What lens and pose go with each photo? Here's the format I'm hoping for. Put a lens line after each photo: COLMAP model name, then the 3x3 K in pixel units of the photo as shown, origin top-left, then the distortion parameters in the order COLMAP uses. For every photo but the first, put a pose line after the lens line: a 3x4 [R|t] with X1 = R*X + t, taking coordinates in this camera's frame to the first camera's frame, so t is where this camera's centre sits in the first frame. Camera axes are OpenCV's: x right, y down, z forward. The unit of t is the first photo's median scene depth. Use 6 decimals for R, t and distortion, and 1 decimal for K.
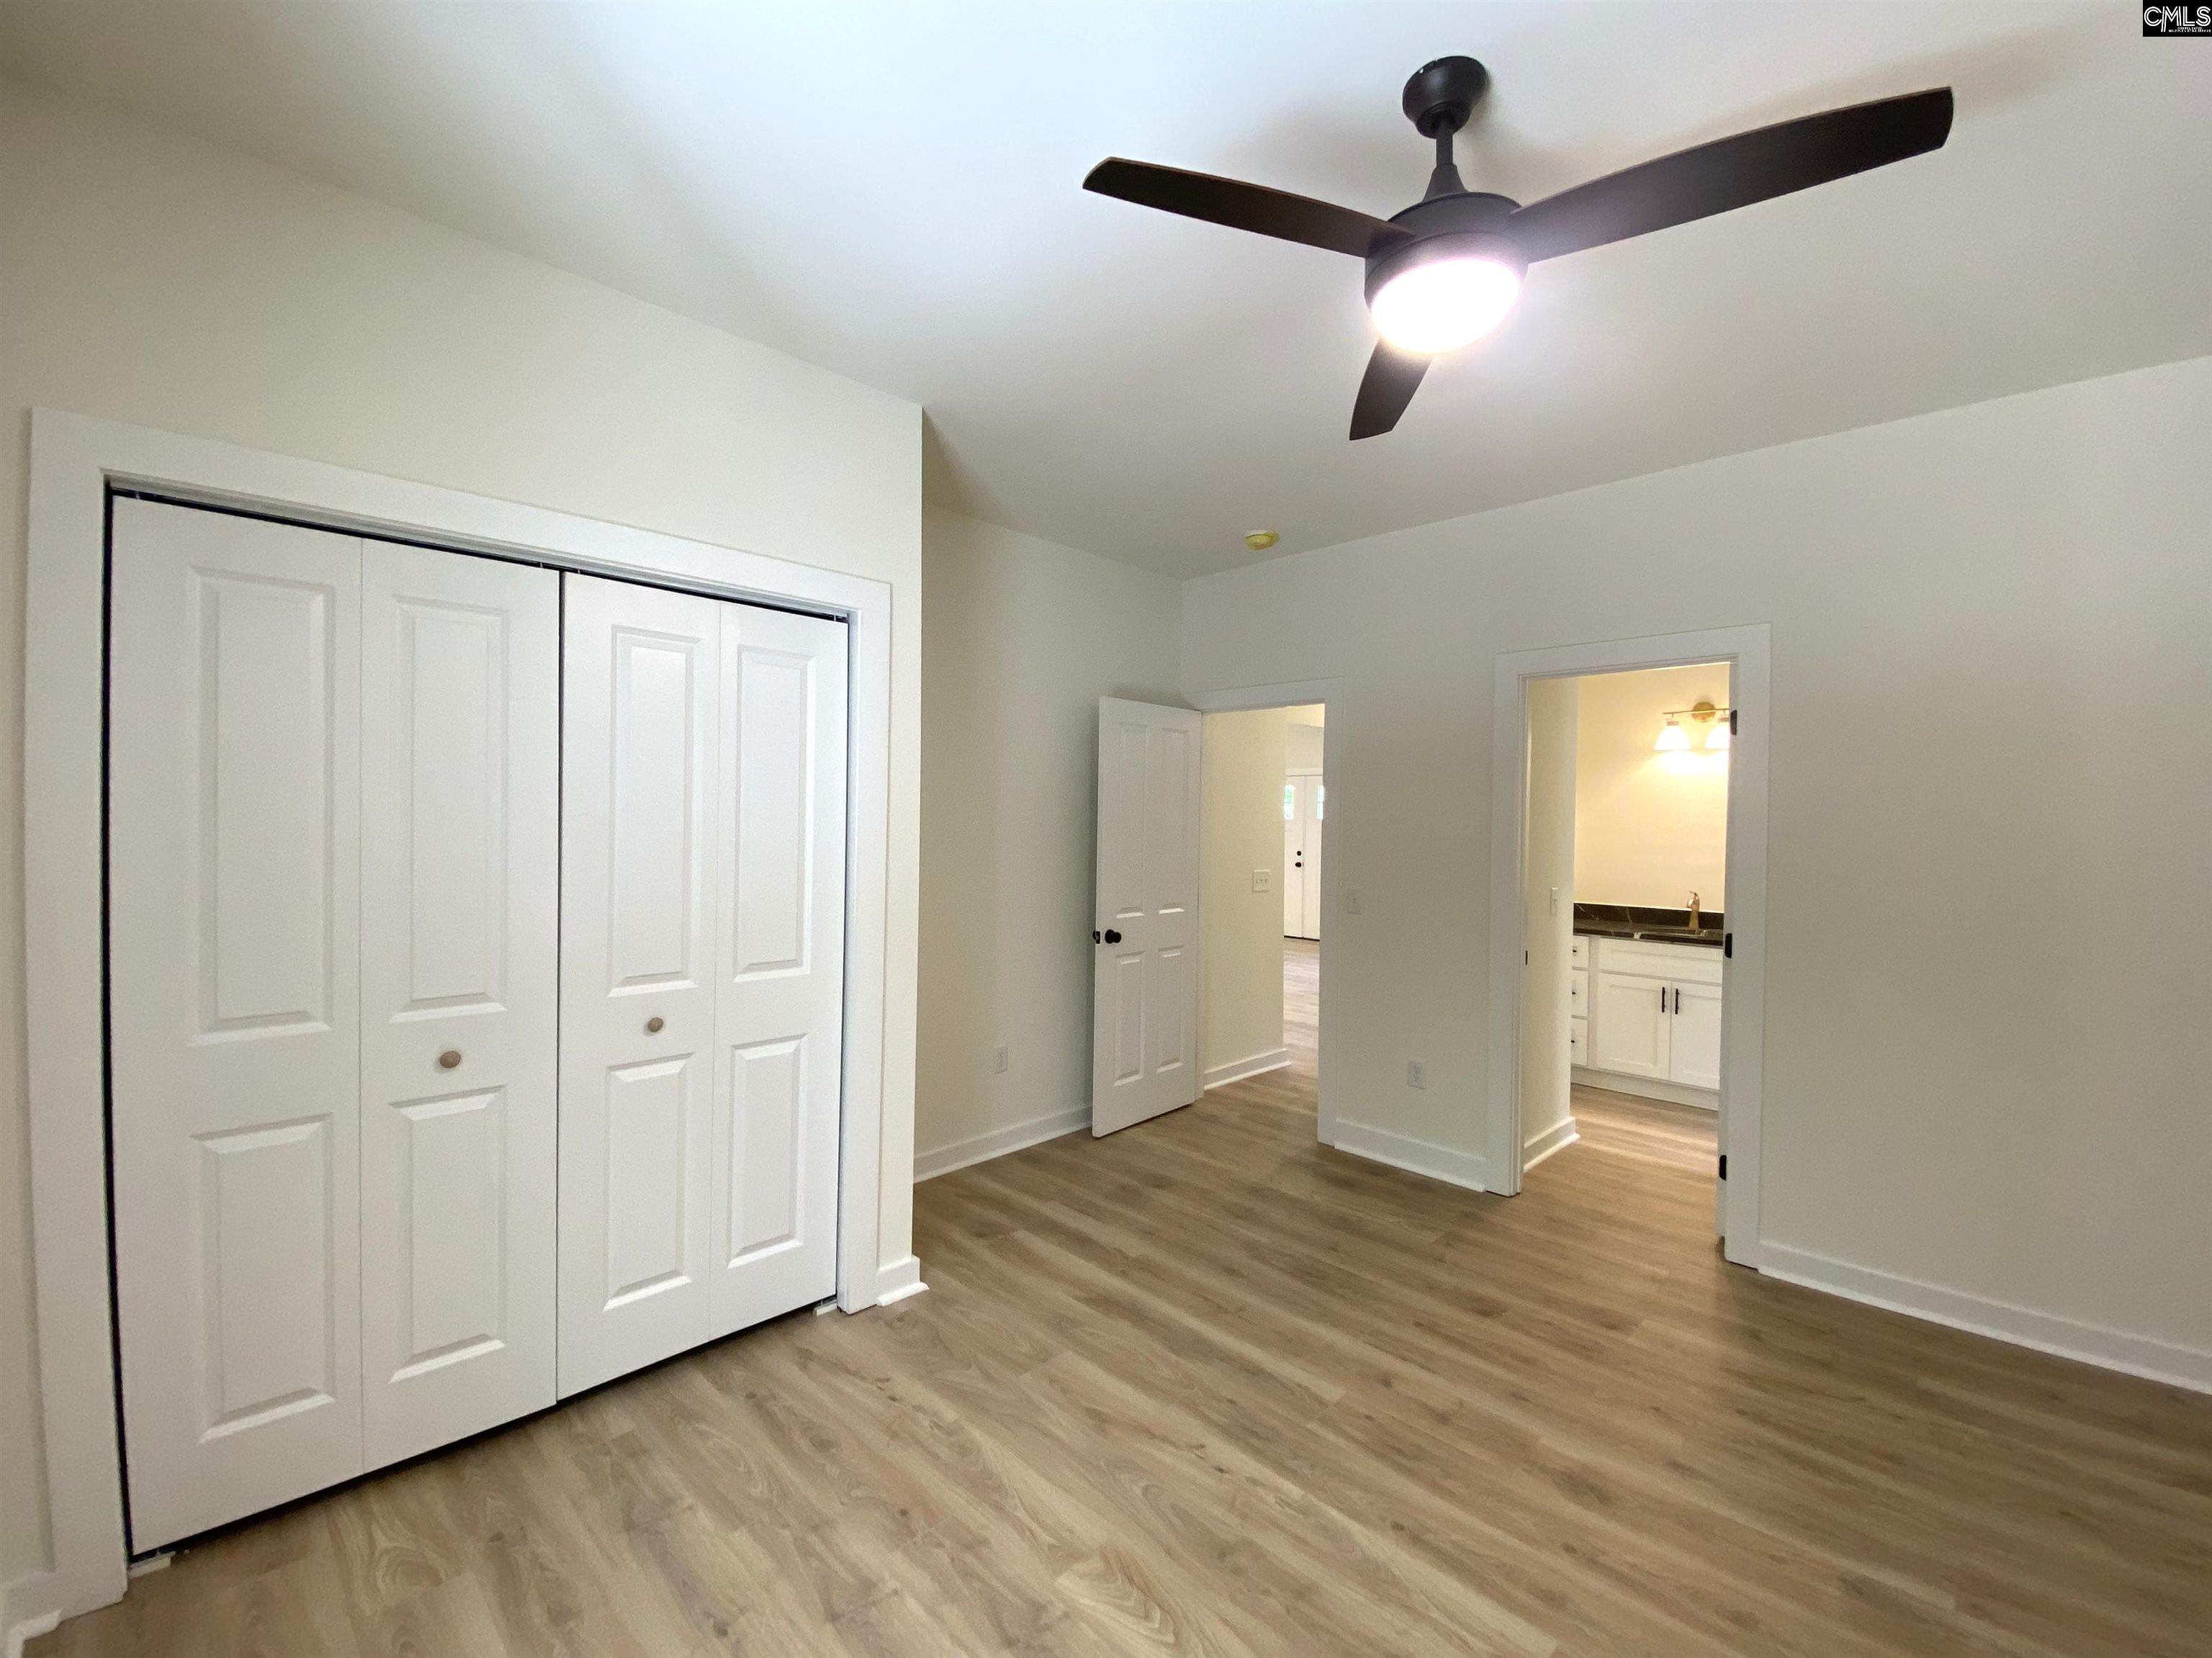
lens RADIAL K [[925.6, 0, 1097.9], [0, 925.6, 836.4], [0, 0, 1]] dist [0.036354, -0.028003]
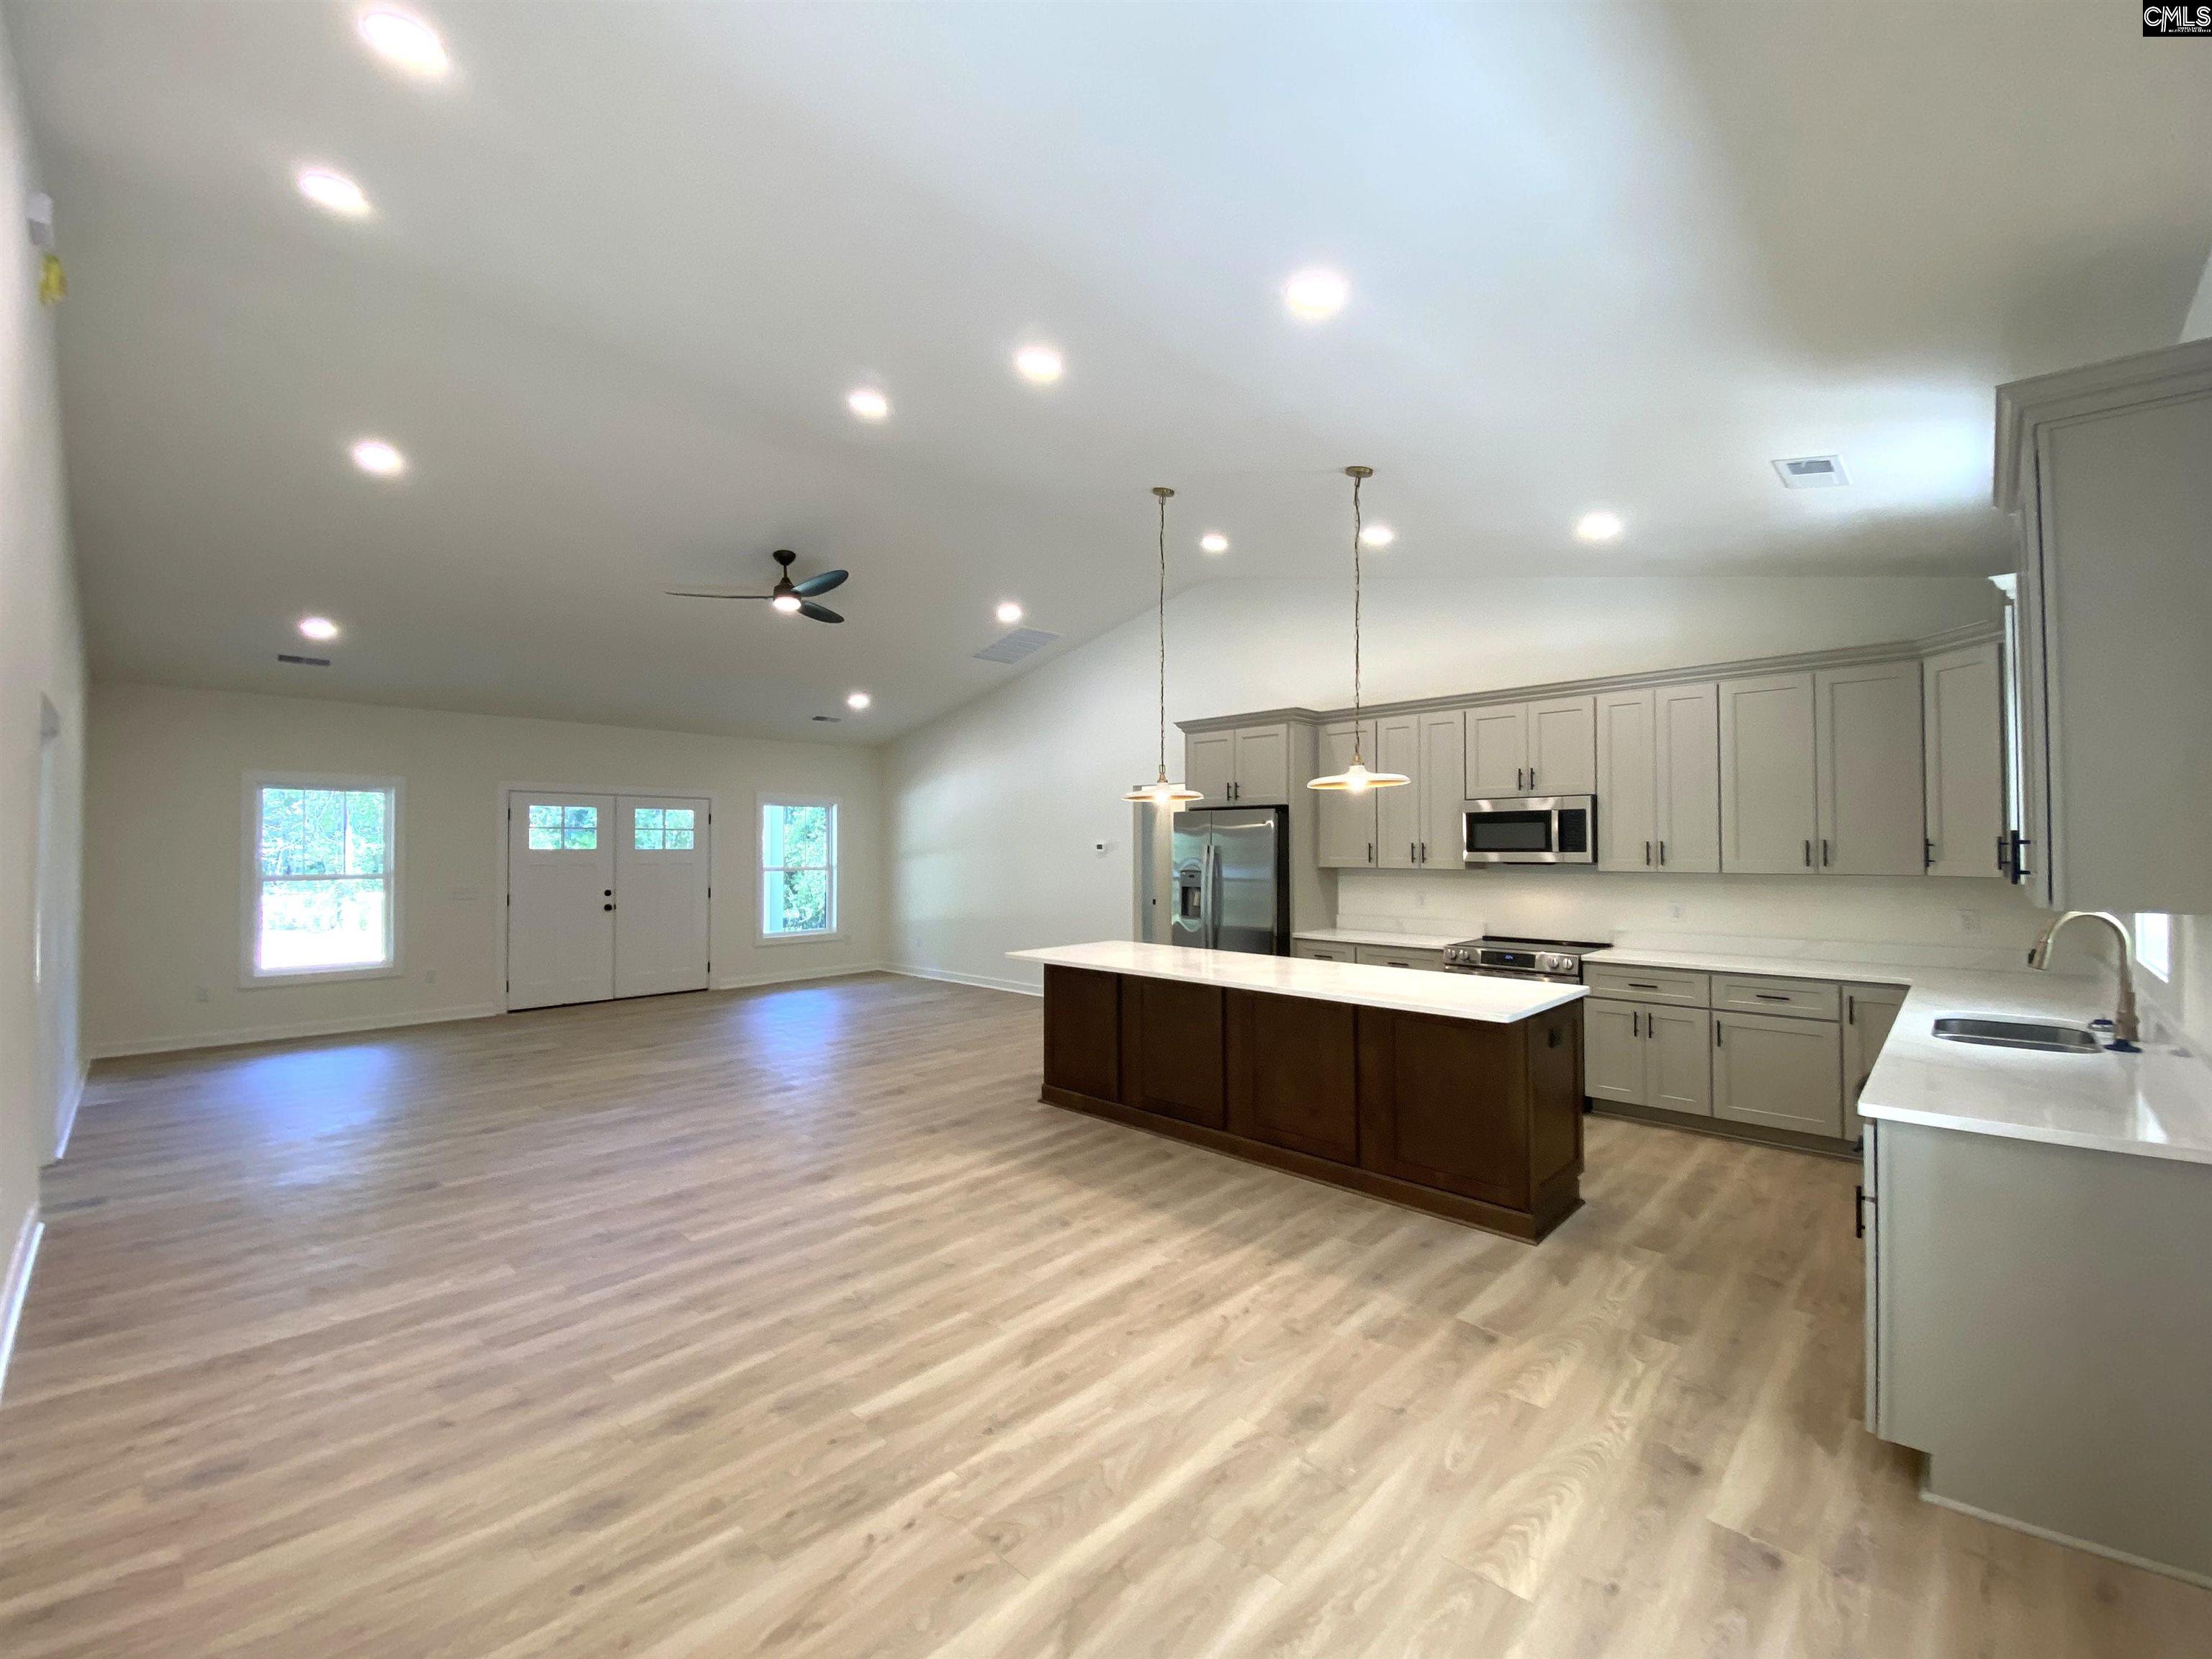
lens RADIAL K [[925.7, 0, 1097.9], [0, 925.7, 836.9], [0, 0, 1]] dist [0.036354, -0.028003]
pose [[-0.015229, -0.002295, 0.999881, -0.762109], [0.013531, 0.999905, 0.002501, -0.034462], [-0.999792, 0.013567, -0.015197, 0.730802]]
